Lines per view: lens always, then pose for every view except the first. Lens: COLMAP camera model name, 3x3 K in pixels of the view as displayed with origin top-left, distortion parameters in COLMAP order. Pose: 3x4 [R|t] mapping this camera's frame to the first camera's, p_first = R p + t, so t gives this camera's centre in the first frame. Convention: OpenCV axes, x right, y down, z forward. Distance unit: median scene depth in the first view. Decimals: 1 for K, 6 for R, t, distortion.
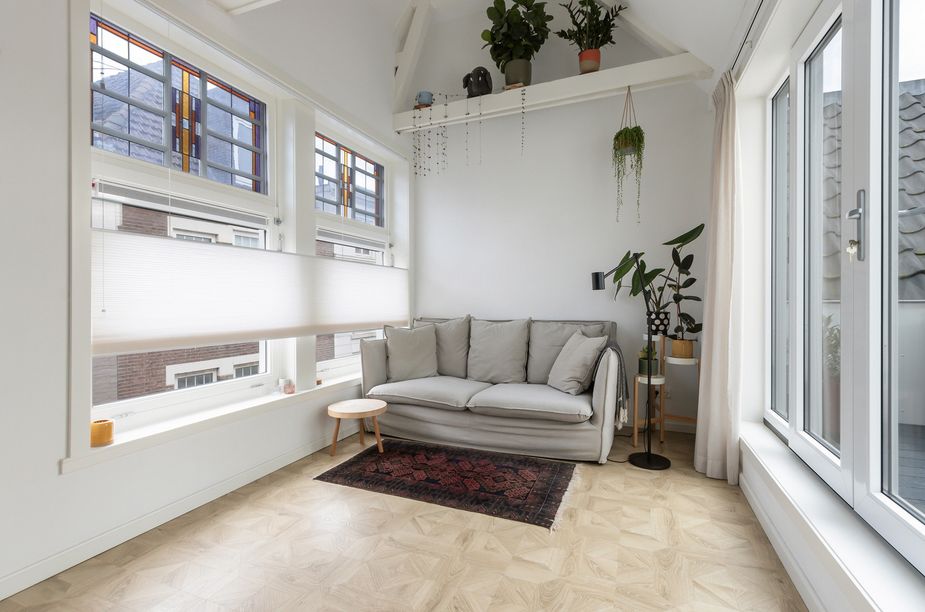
lens RADIAL K [[433.0, 0, 472.5], [0, 433.0, 304.1], [0, 0, 1]] dist [0.011553, -0.000380]
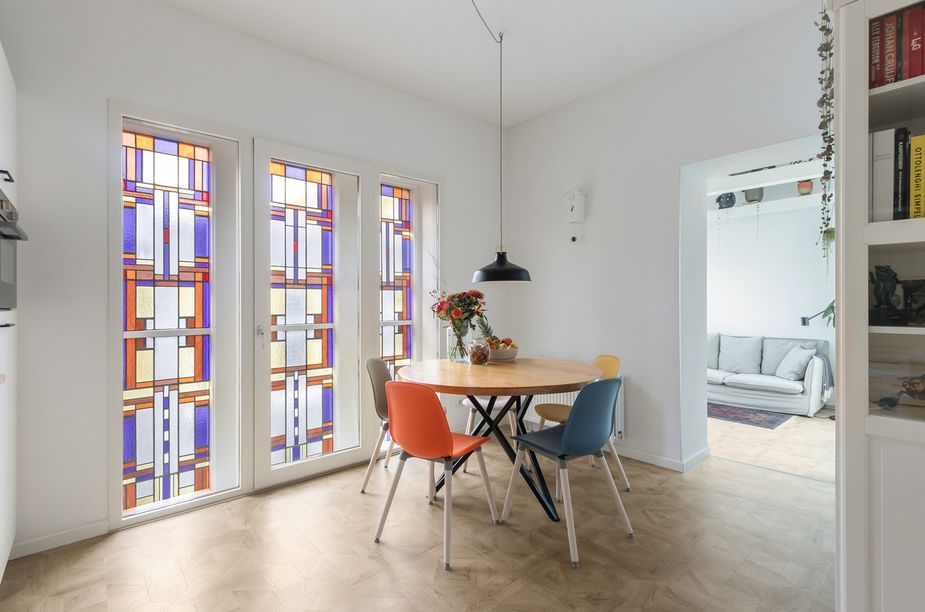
lens RADIAL K [[433.0, 0, 458.6], [0, 433.0, 304.8], [0, 0, 1]] dist [0.011553, -0.000380]
pose [[0.889566, -0.000531, -0.456806, -0.183365], [0.000734, 1.000000, 0.000268, -0.114724], [0.456806, -0.000574, 0.889566, -1.311099]]
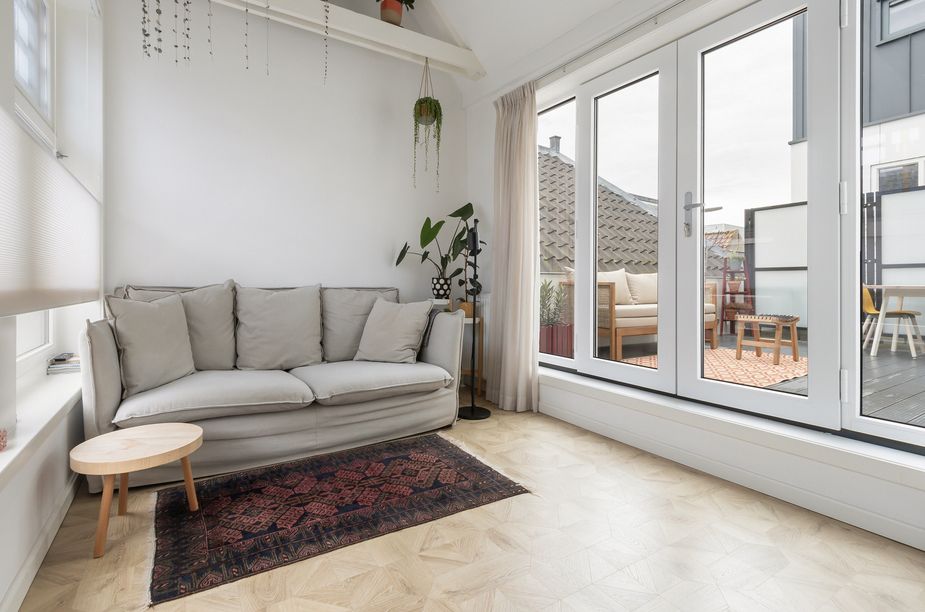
lens RADIAL K [[433.0, 0, 424.9], [0, 433.0, 285.8], [0, 0, 1]] dist [0.011553, -0.000380]
pose [[0.610562, 0.002935, 0.791963, -0.504403], [-0.000854, 0.999995, -0.003047, 0.046683], [-0.791968, 0.001184, 0.610561, 0.419871]]
